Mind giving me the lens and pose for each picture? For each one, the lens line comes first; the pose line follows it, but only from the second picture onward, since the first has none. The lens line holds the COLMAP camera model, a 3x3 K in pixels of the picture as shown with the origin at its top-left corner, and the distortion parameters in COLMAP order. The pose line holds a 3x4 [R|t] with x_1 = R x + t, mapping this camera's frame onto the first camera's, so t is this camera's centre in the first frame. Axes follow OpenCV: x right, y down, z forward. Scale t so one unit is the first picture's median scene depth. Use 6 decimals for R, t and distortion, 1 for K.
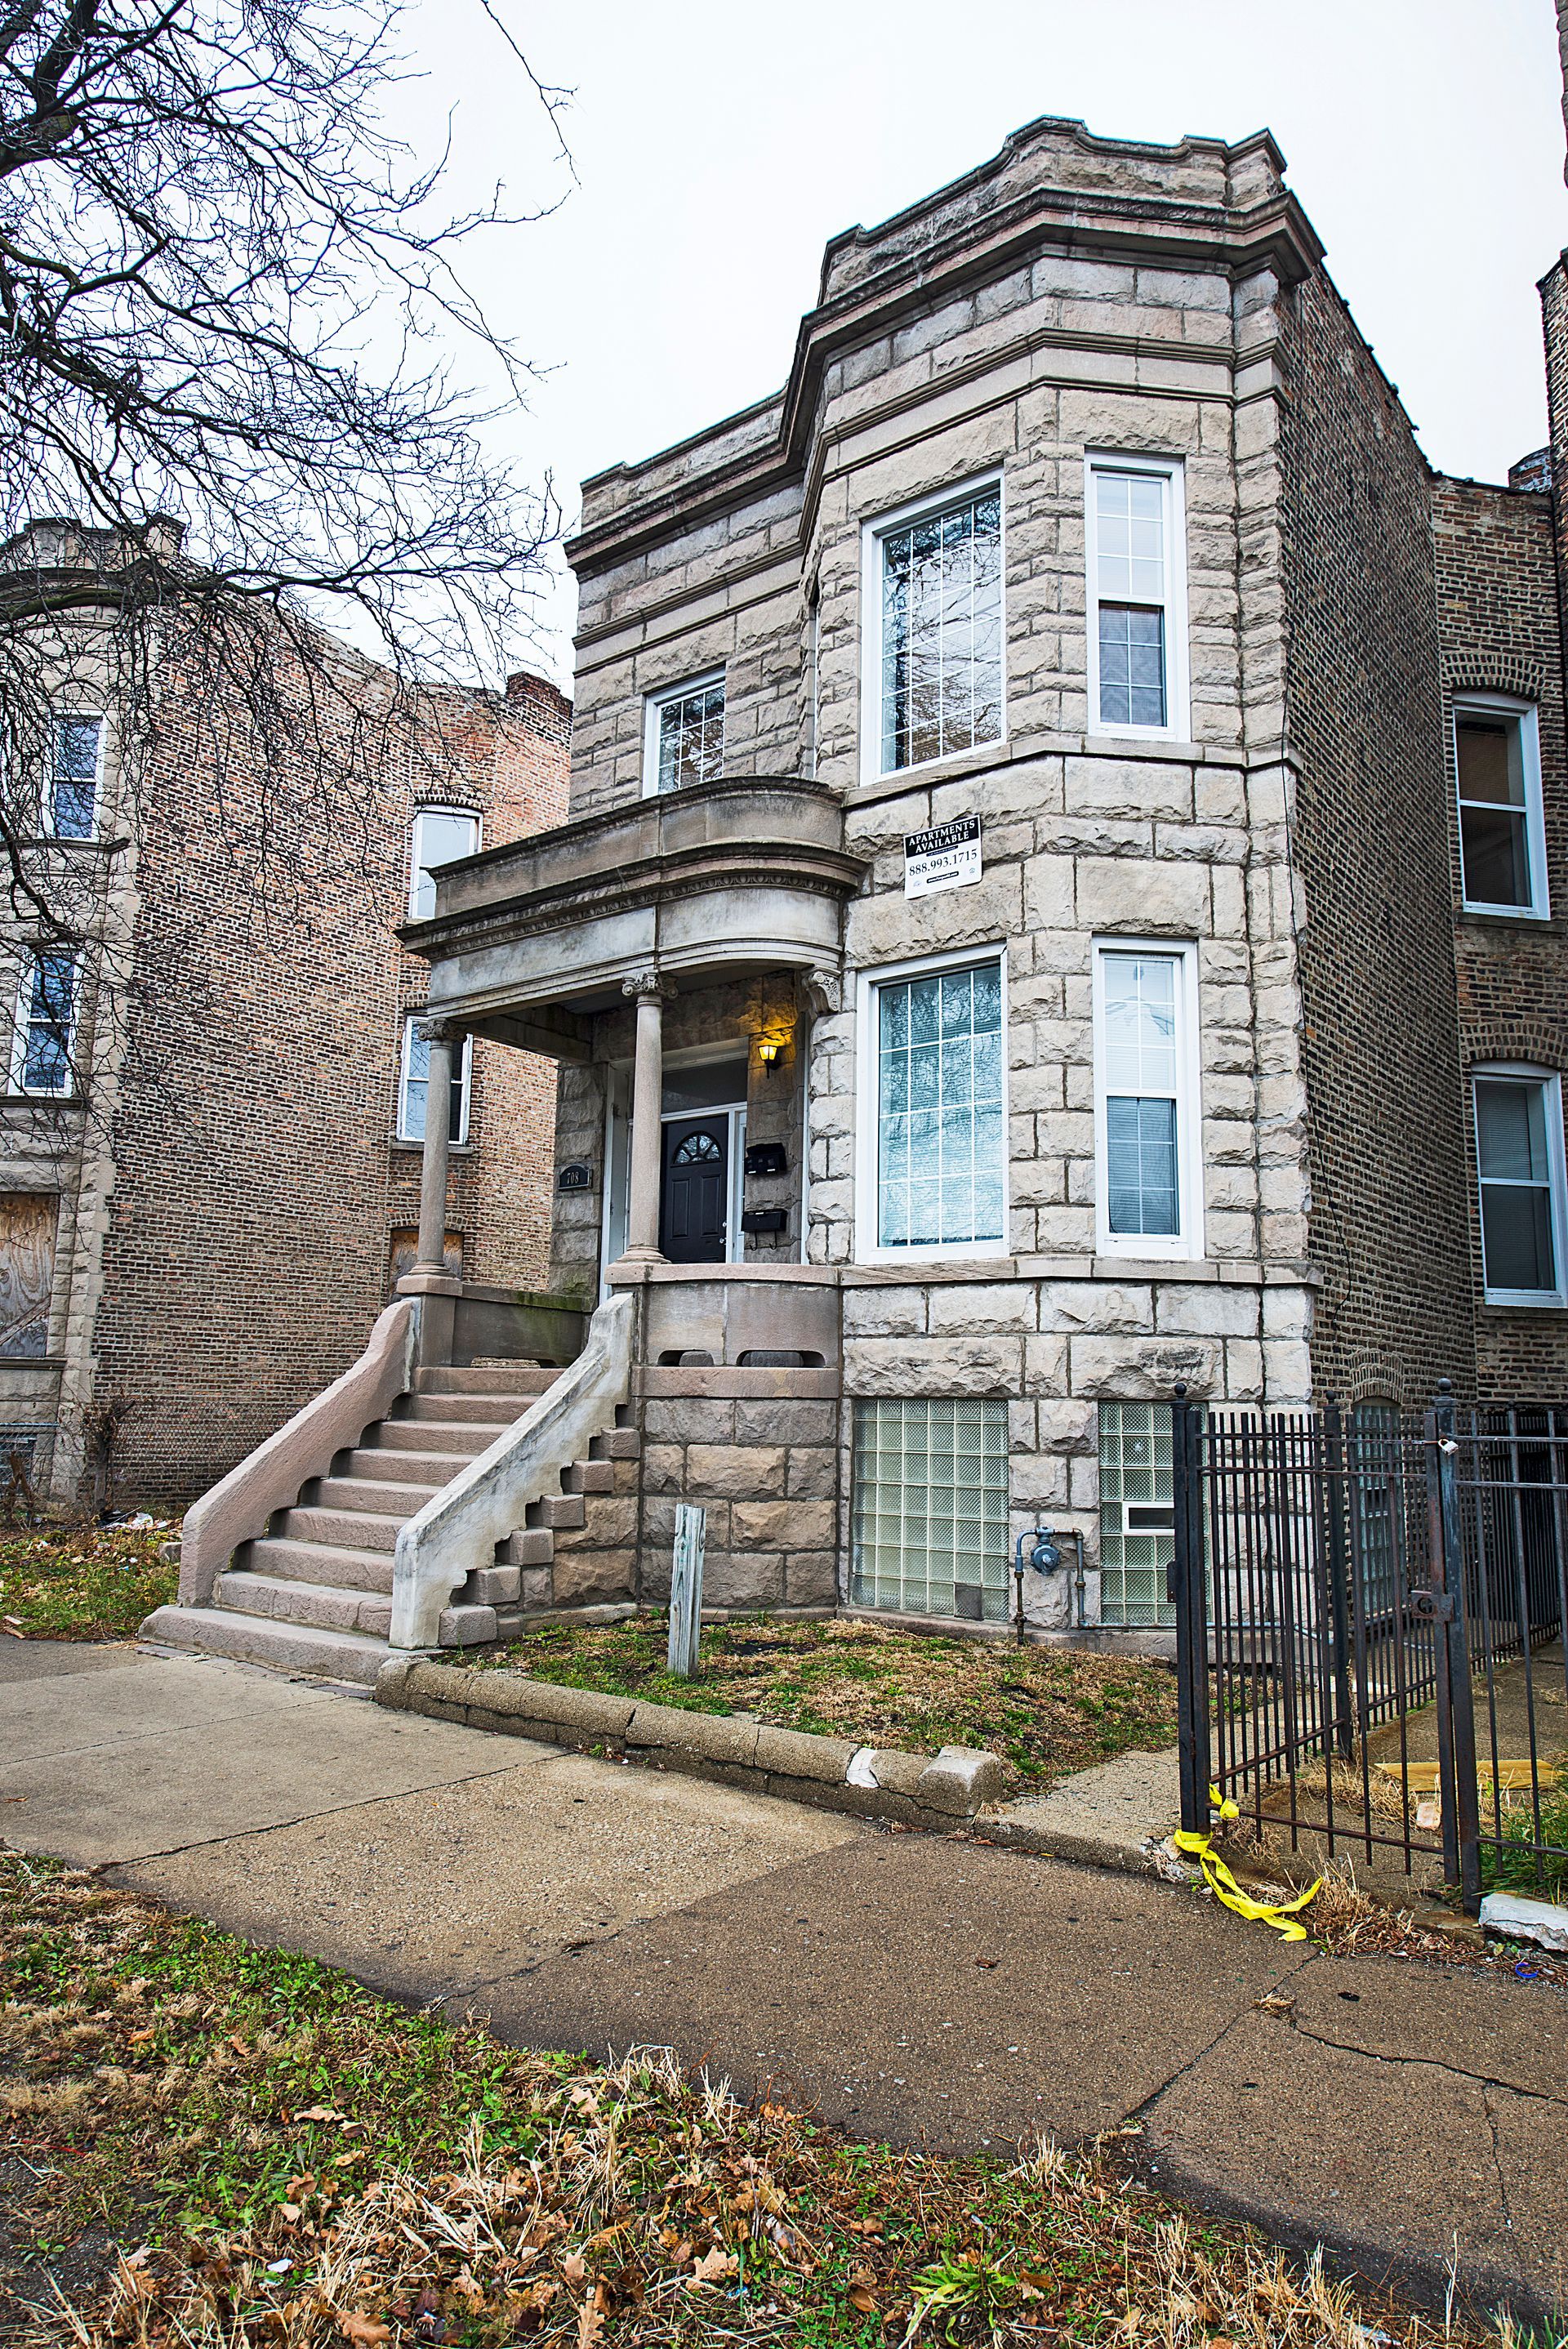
lens RADIAL K [[1482.4, 0, 786.6], [0, 1482.4, 1188.2], [0, 0, 1]] dist [-0.000906, -0.001132]
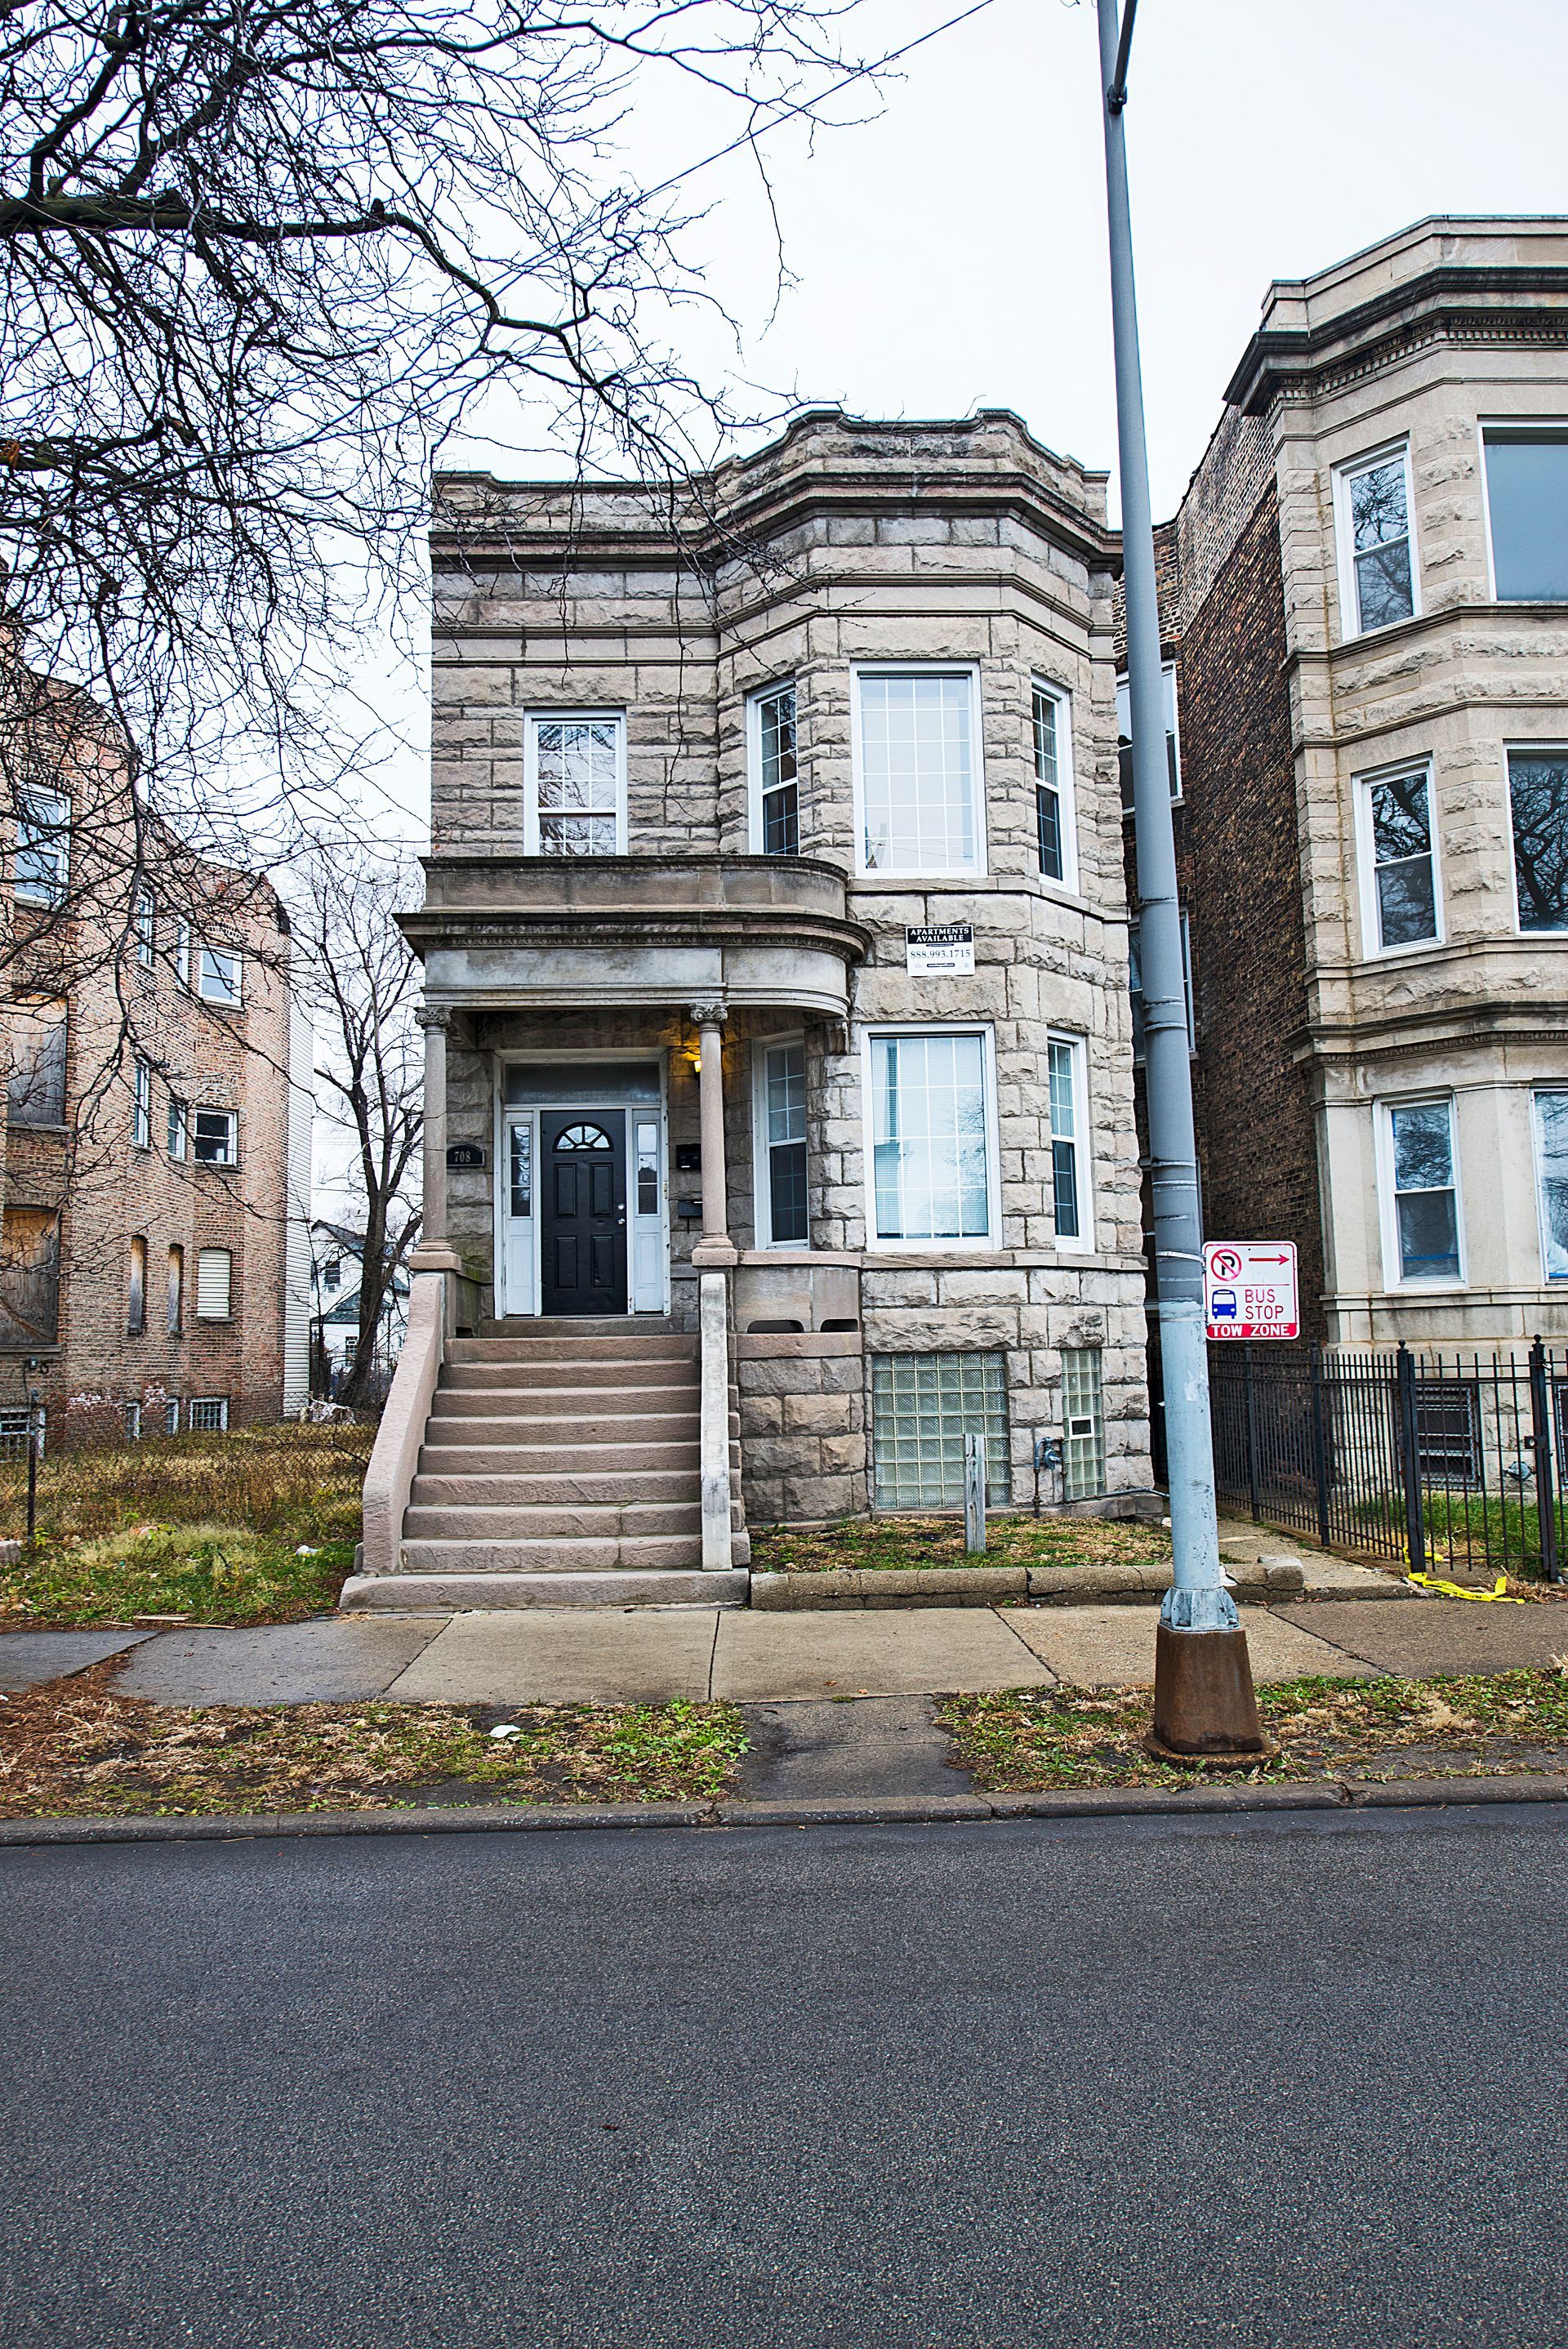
lens RADIAL K [[1536.2, 0, 781.7], [0, 1536.2, 1182.8], [0, 0, 1]] dist [0.001675, 0.002314]
pose [[0.772751, 0.037443, 0.633604, -0.870361], [-0.061852, 0.997950, 0.016461, -0.026884], [-0.631688, -0.051910, 0.773483, 0.004790]]
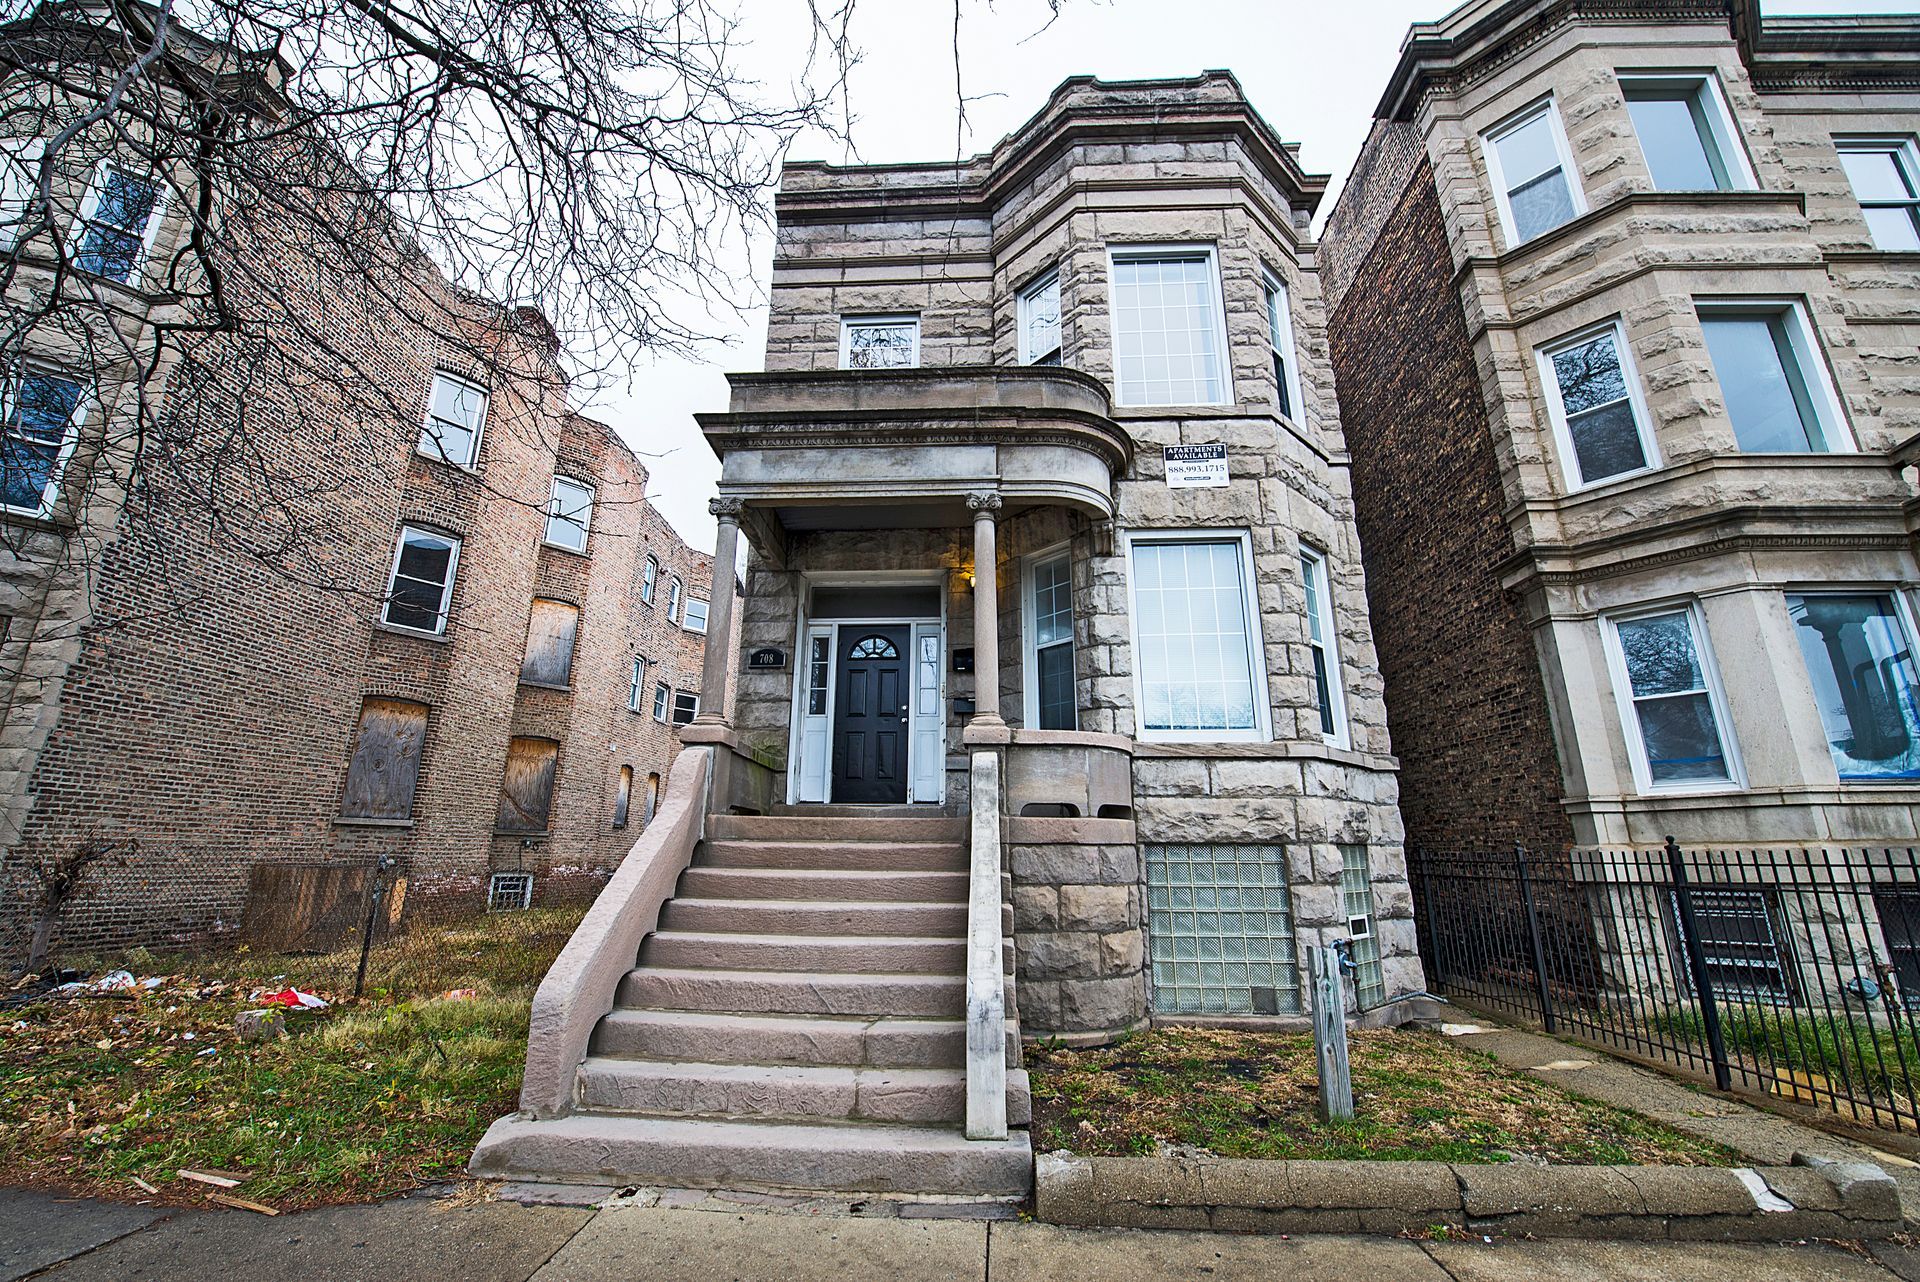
lens RADIAL K [[761.8, 0, 954.5], [0, 761.8, 641.5], [0, 0, 1]] dist [-0.016123, -0.001213]
pose [[0.822177, 0.144091, 0.550693, -0.475199], [-0.078100, 0.986837, -0.141608, 0.072630], [-0.563849, 0.073418, 0.822608, 0.525207]]
